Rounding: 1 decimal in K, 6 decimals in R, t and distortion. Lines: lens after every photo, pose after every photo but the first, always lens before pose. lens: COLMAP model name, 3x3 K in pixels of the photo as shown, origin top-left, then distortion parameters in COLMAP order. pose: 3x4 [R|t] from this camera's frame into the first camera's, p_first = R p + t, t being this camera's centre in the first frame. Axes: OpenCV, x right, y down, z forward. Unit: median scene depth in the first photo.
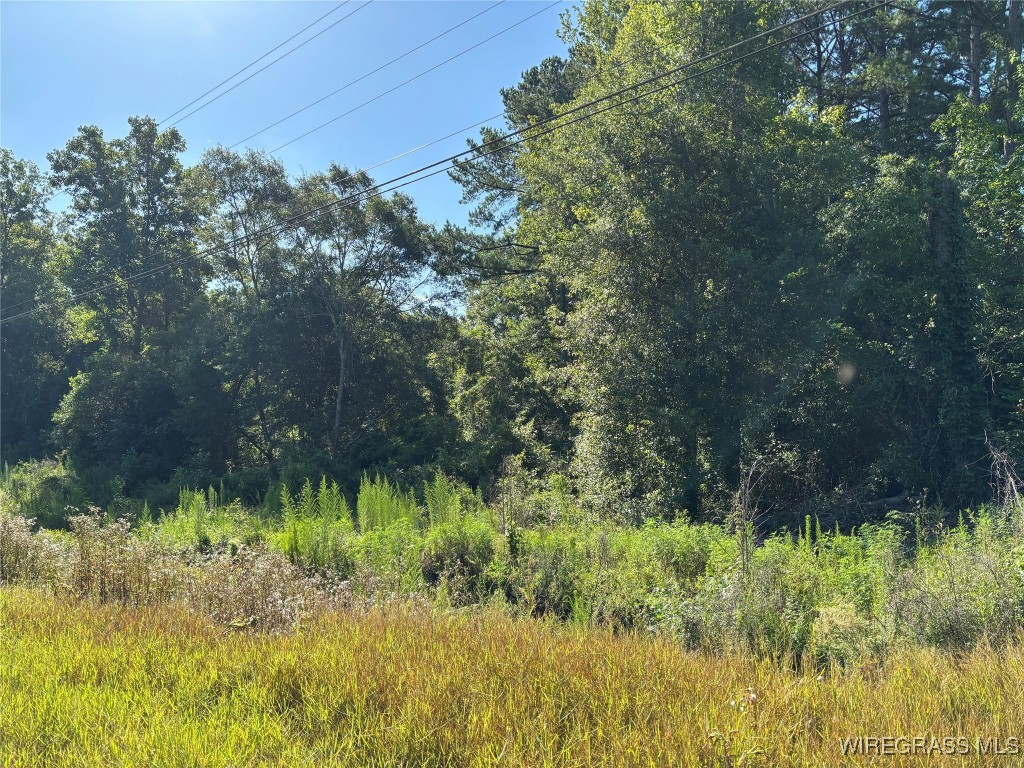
lens RADIAL K [[784.4, 0, 522.3], [0, 784.4, 385.7], [0, 0, 1]] dist [0.088042, -0.130514]
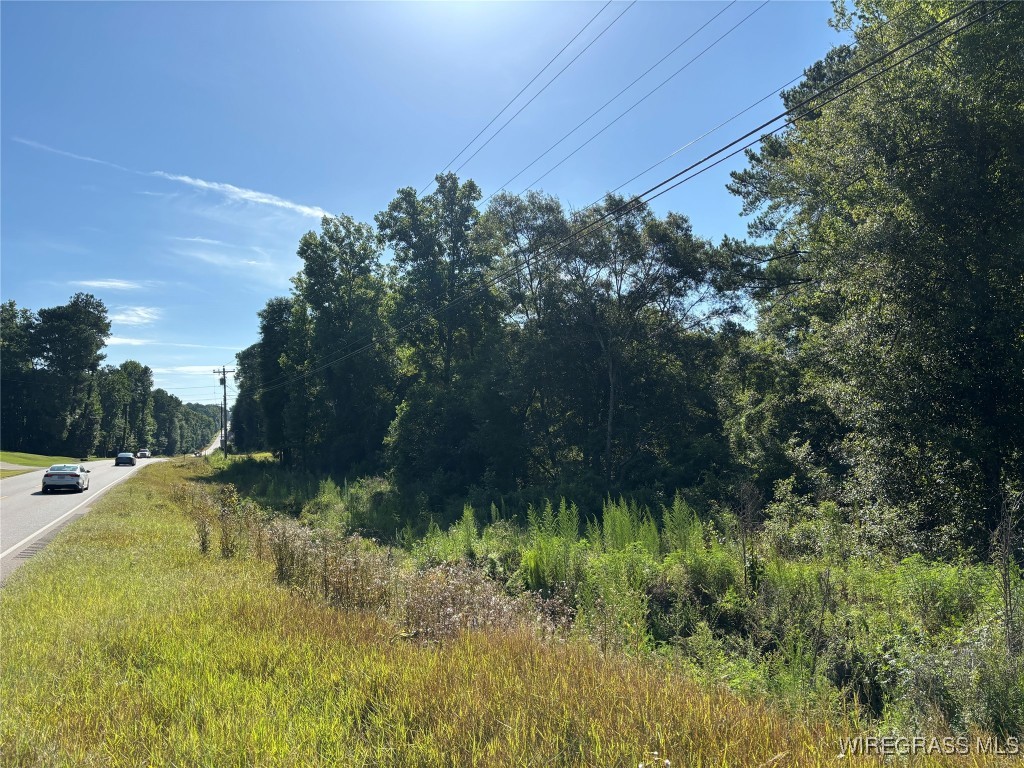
lens RADIAL K [[784.4, 0, 522.3], [0, 784.4, 385.7], [0, 0, 1]] dist [0.088042, -0.130514]
pose [[0.925724, -0.033972, -0.376671, 0.035781], [0.024688, 0.999261, -0.029449, -0.001453], [0.377393, 0.017963, 0.925879, 0.006479]]
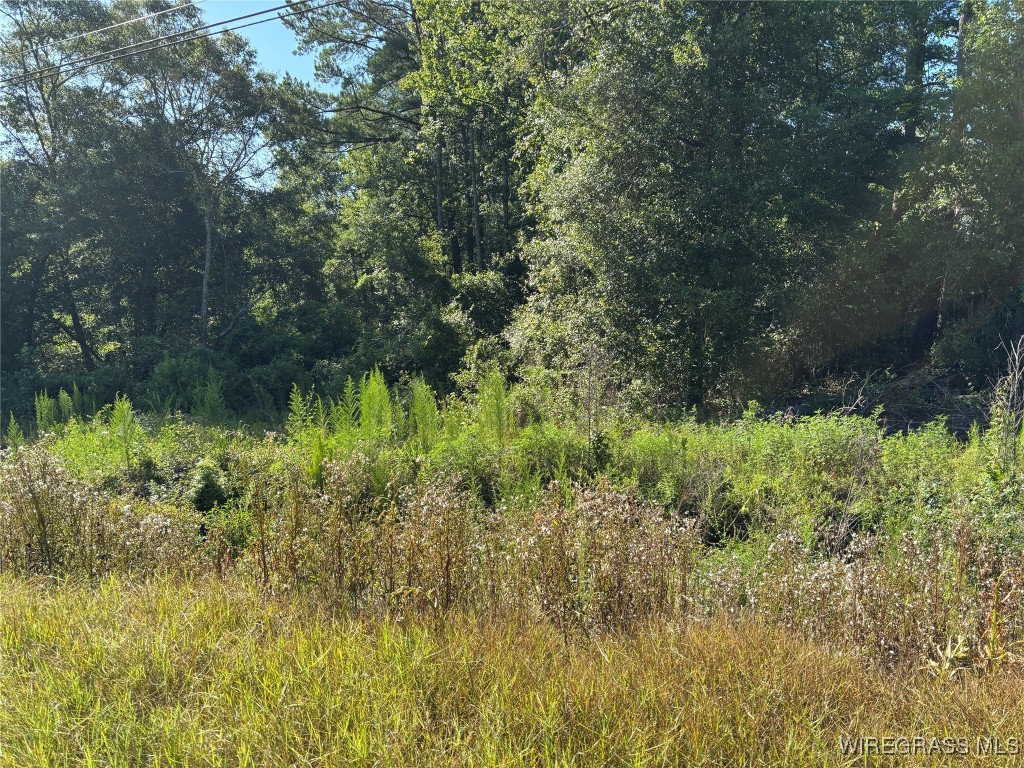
lens RADIAL K [[773.0, 0, 512.0], [0, 773.0, 384.0], [0, 0, 1]] dist [0.003543, 0.001834]
pose [[0.955403, -0.025825, 0.294172, -0.123699], [-0.013783, 0.991183, 0.131778, 0.010270], [-0.294982, -0.129956, 0.946624, 0.102870]]
